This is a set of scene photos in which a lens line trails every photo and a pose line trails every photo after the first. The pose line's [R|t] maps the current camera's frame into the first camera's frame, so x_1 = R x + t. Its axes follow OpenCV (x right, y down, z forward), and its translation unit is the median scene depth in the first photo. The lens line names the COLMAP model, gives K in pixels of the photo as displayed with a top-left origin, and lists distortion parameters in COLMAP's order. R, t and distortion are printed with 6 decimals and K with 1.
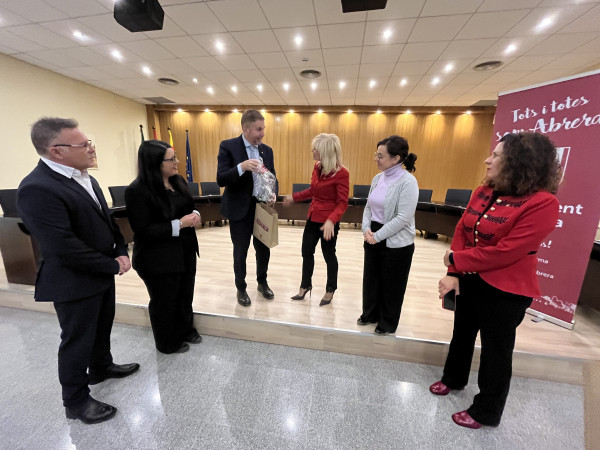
lens RADIAL K [[241.7, 0, 299.5], [0, 241.7, 223.8], [0, 0, 1]] dist [0.008751, -0.000411]
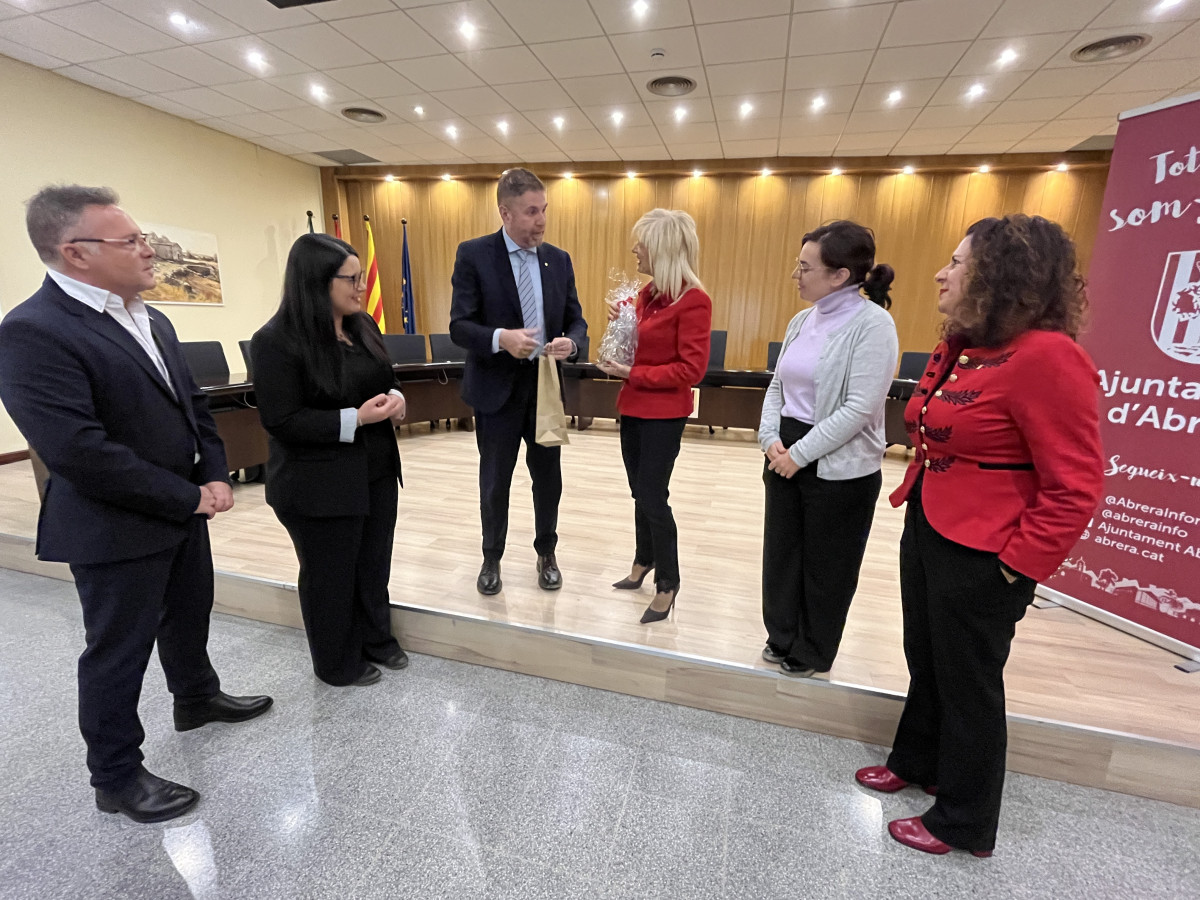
lens RADIAL K [[536.5, 0, 601.7], [0, 536.5, 447.6], [0, 0, 1]] dist [0.007548, 0.000502]
pose [[0.995336, 0.023802, -0.093483, 0.055295], [-0.020777, 0.999233, 0.033203, 0.011937], [0.094201, -0.031106, 0.995067, -0.002578]]
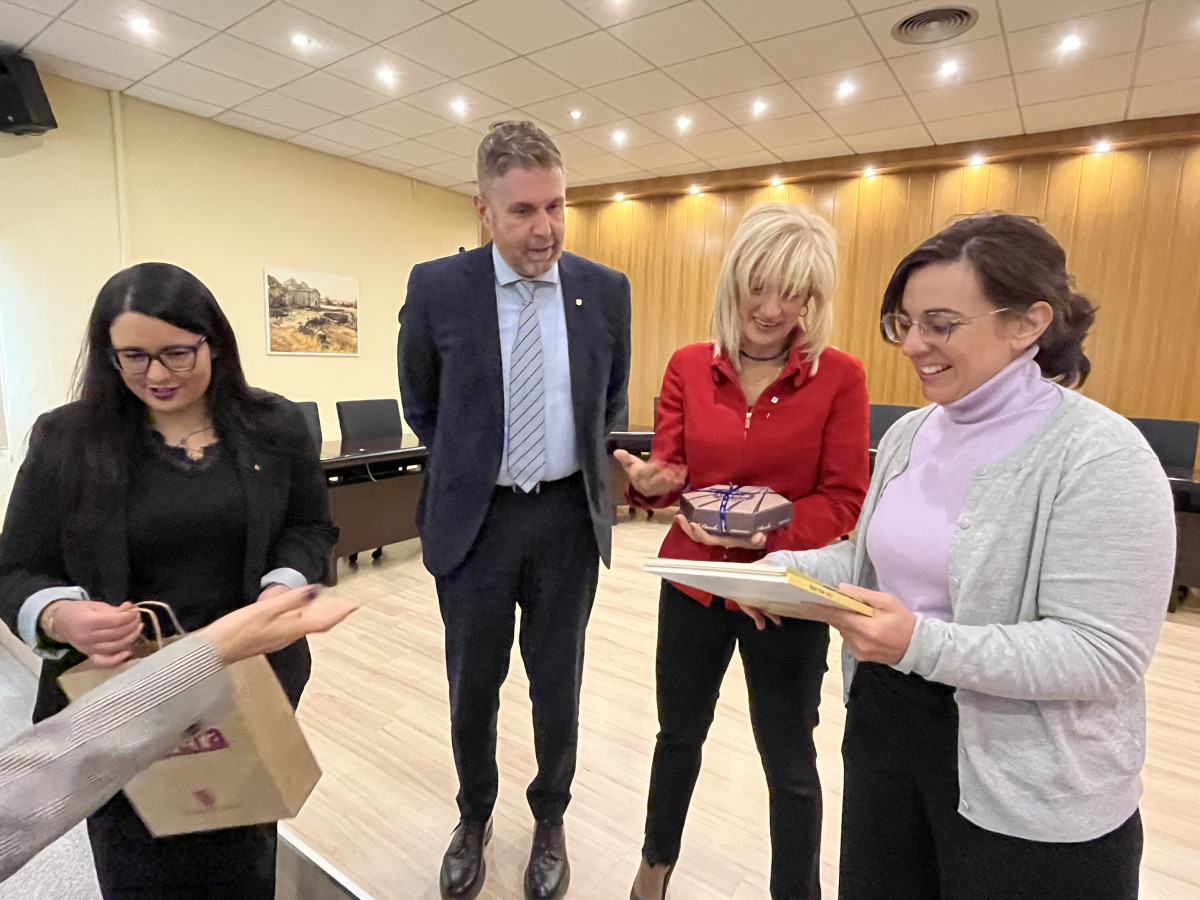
lens RADIAL K [[653.5, 0, 597.5], [0, 653.5, 445.2], [0, 0, 1]] dist [0.004748, 0.001733]
pose [[0.902970, 0.060672, -0.425399, 0.098105], [-0.093863, 0.993924, -0.057480, -0.115086], [0.419327, 0.091832, 0.903179, 0.412881]]
